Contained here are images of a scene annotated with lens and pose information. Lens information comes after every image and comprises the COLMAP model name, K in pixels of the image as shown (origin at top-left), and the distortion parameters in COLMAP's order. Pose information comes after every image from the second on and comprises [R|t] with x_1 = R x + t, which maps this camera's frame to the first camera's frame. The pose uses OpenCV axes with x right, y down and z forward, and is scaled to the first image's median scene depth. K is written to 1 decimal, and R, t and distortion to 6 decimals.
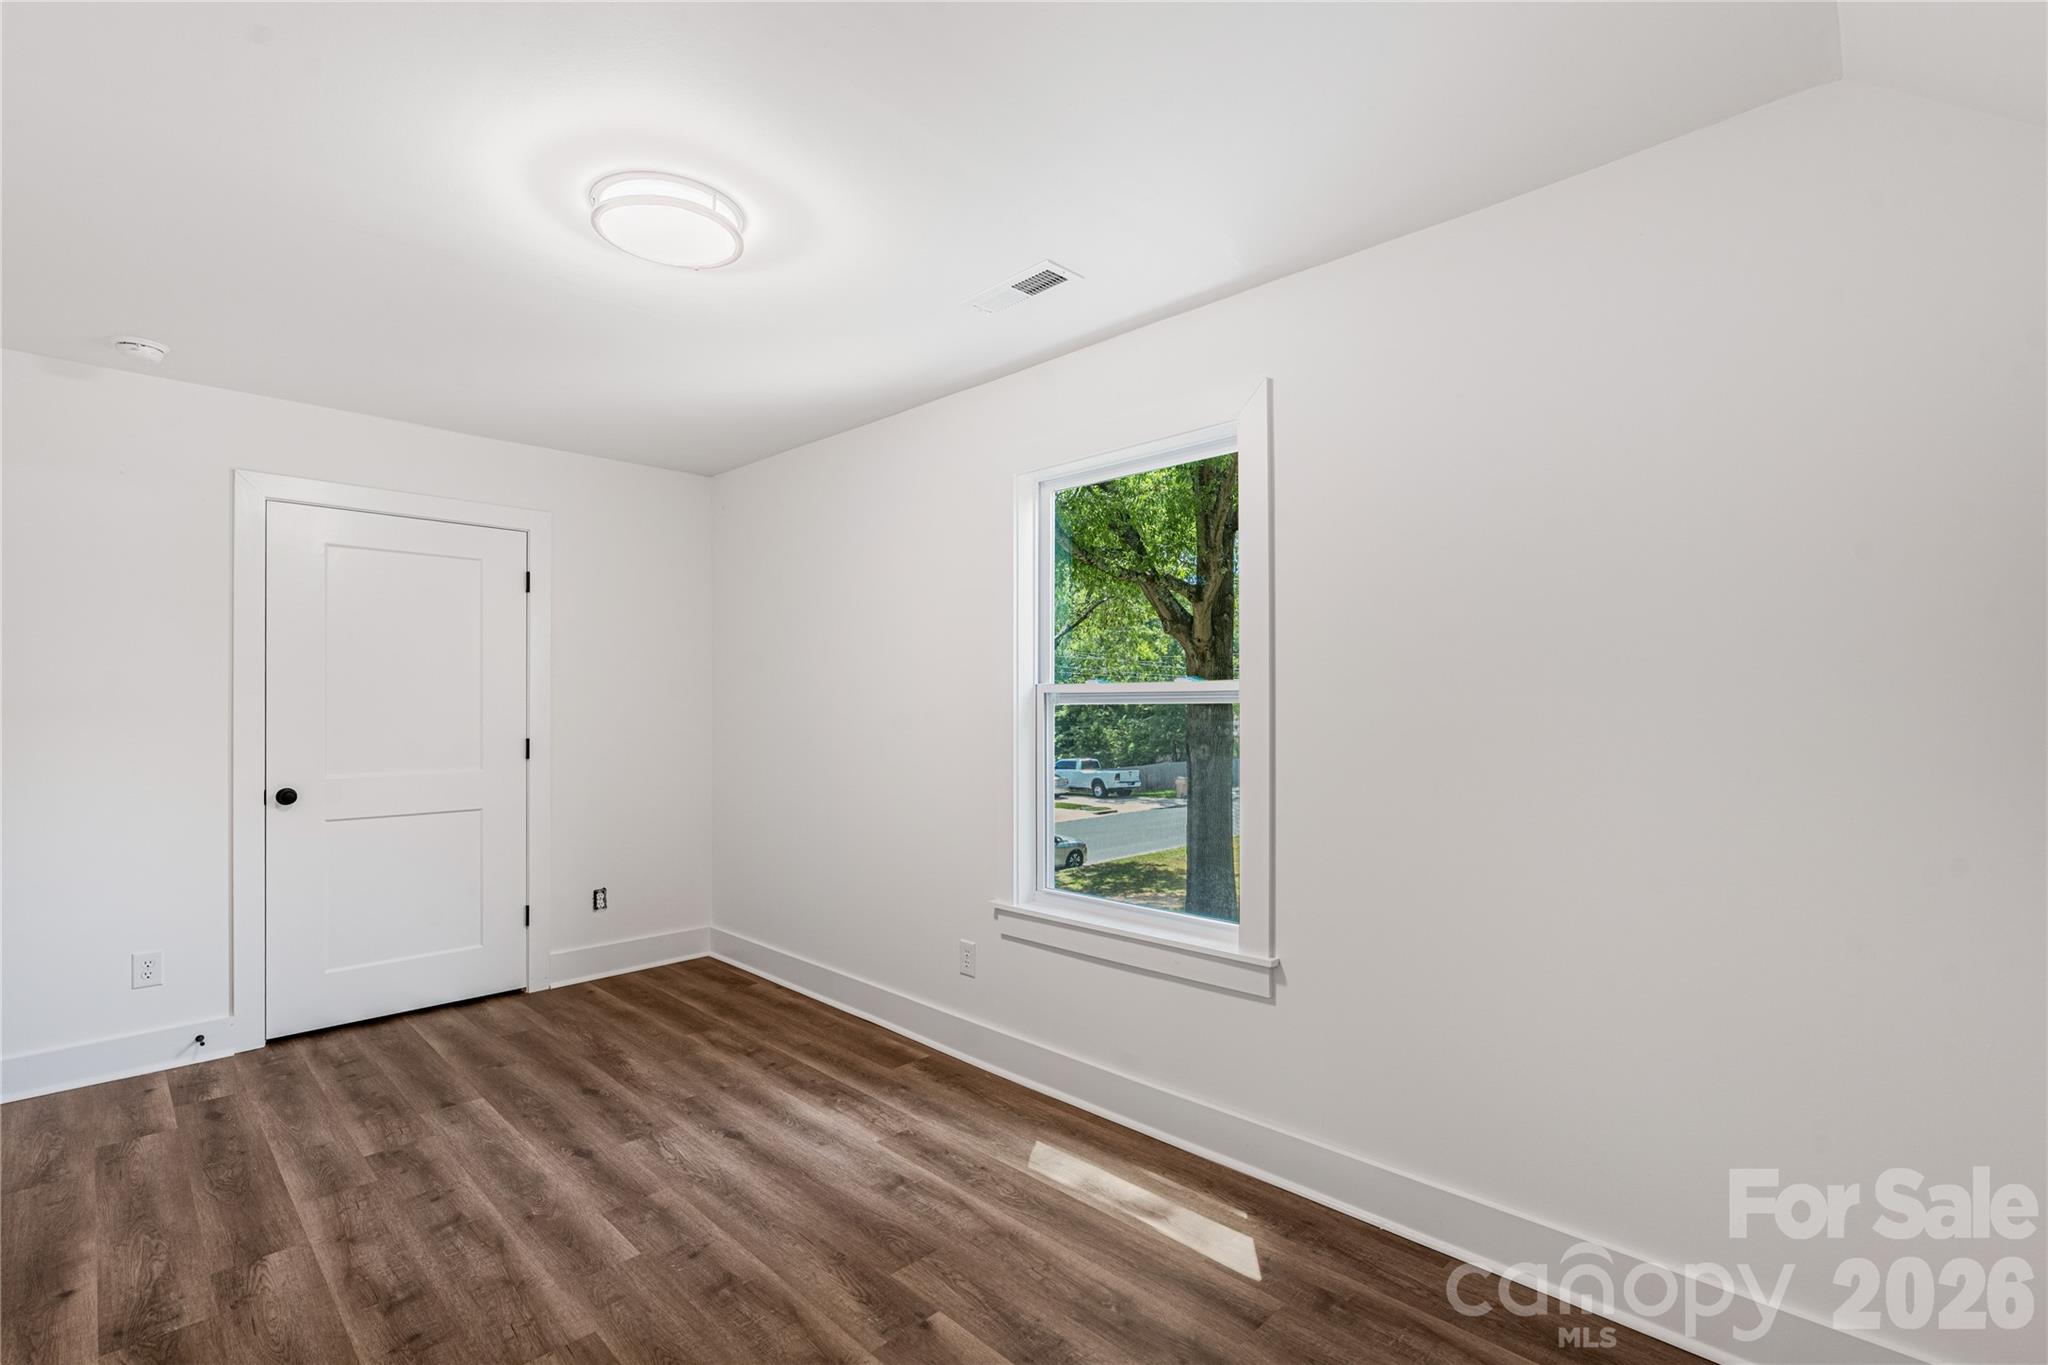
lens RADIAL K [[929.1, 0, 1010.3], [0, 929.1, 684.3], [0, 0, 1]] dist [-0.004686, -0.000169]
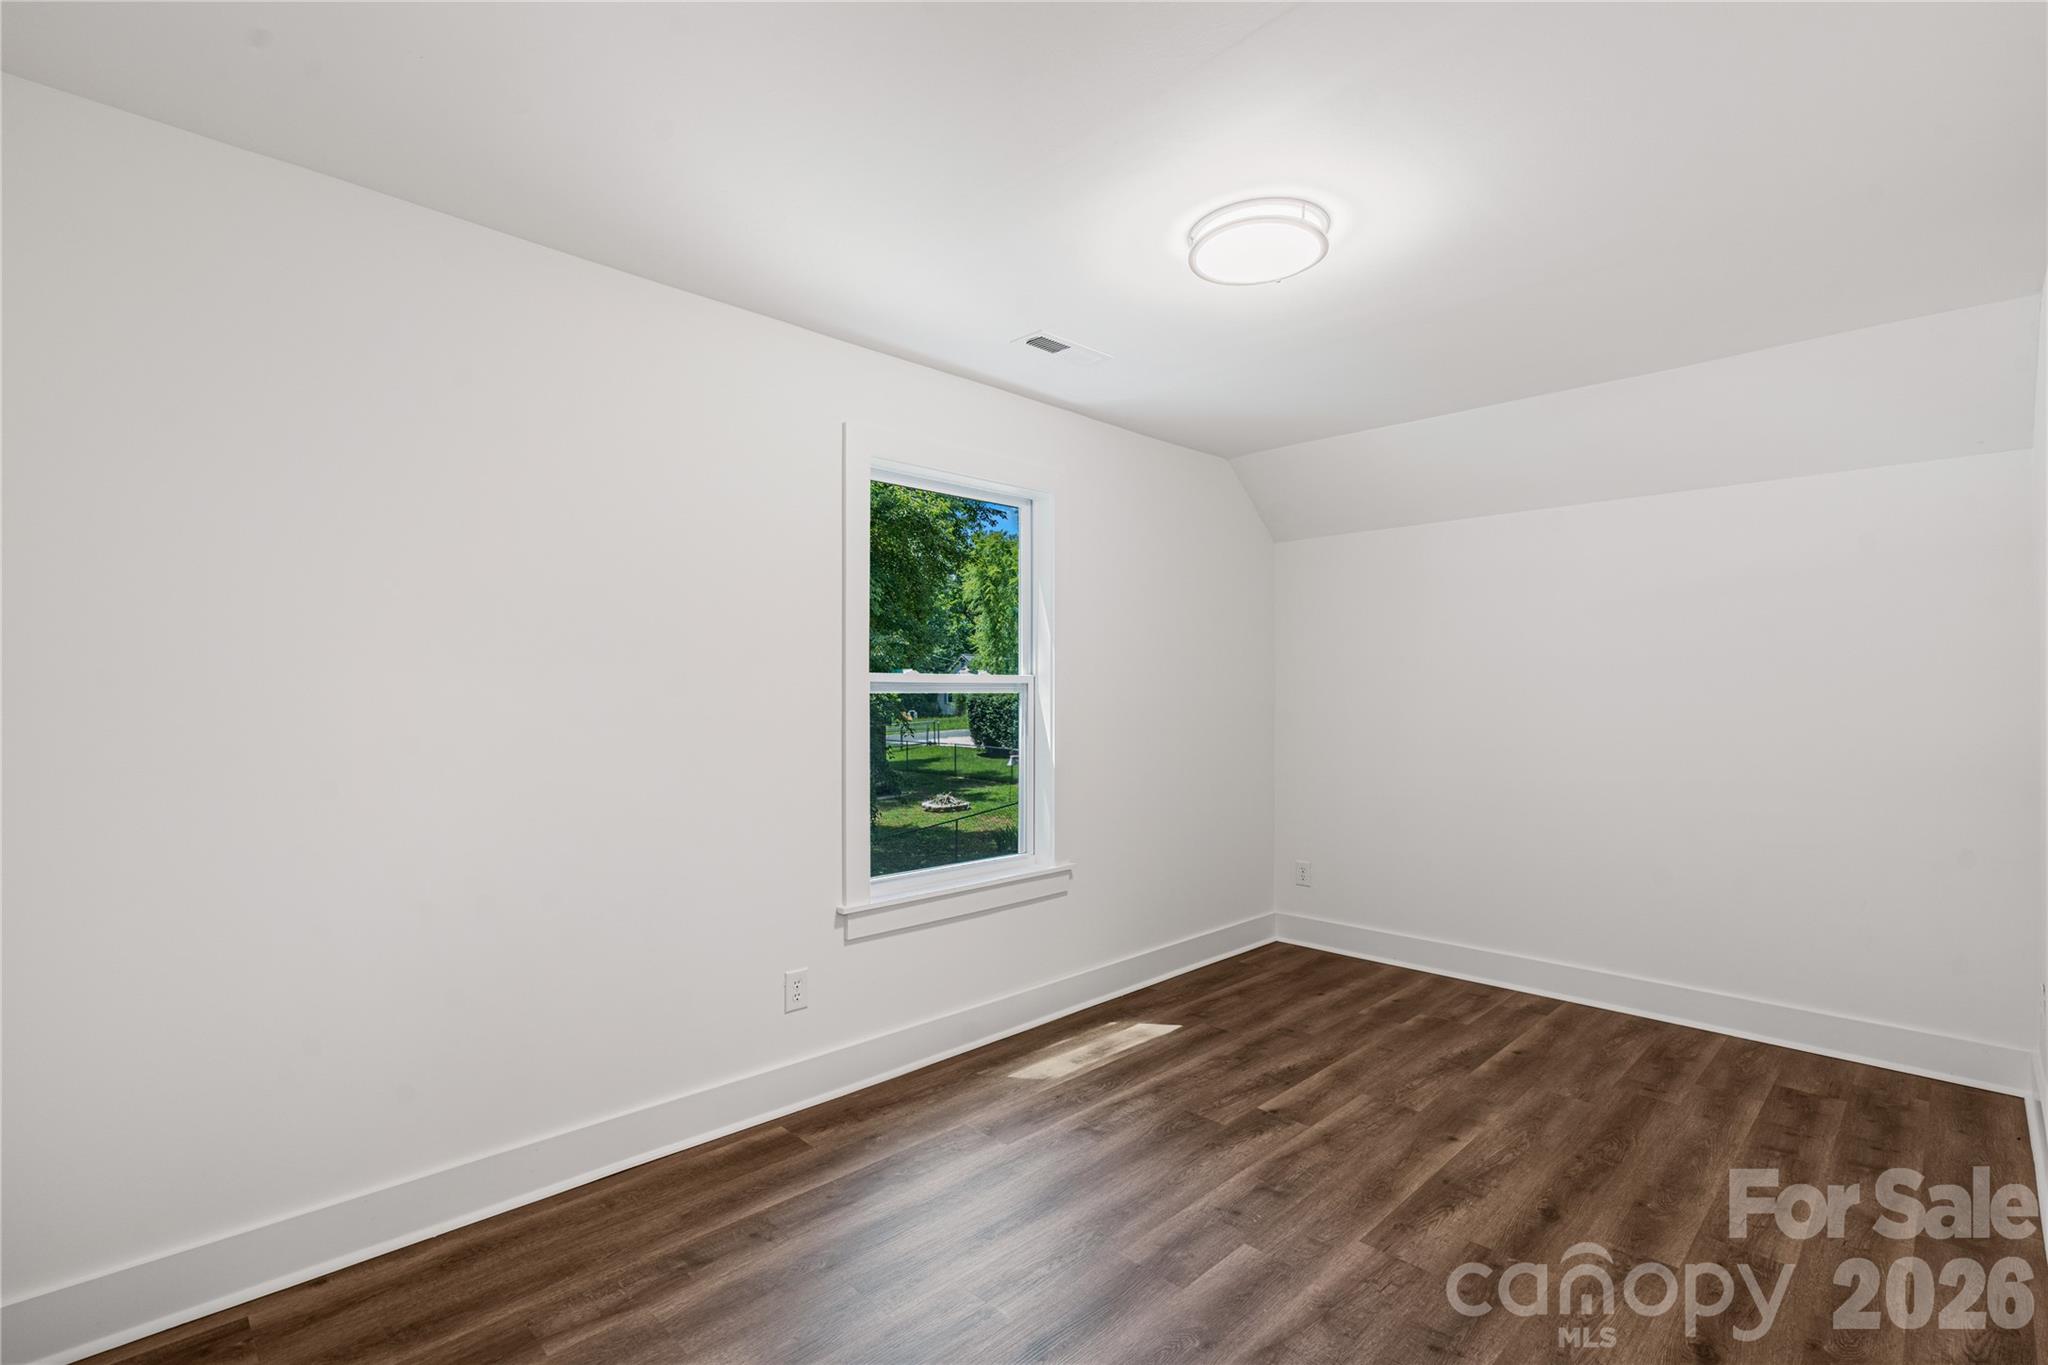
lens RADIAL K [[929.1, 0, 1010.3], [0, 929.1, 684.3], [0, 0, 1]] dist [-0.004686, -0.000169]
pose [[0.015945, 0.008846, 0.999834, -1.222454], [-0.024213, 0.999671, -0.008458, 0.022794], [-0.999580, -0.024074, 0.016154, 1.086539]]
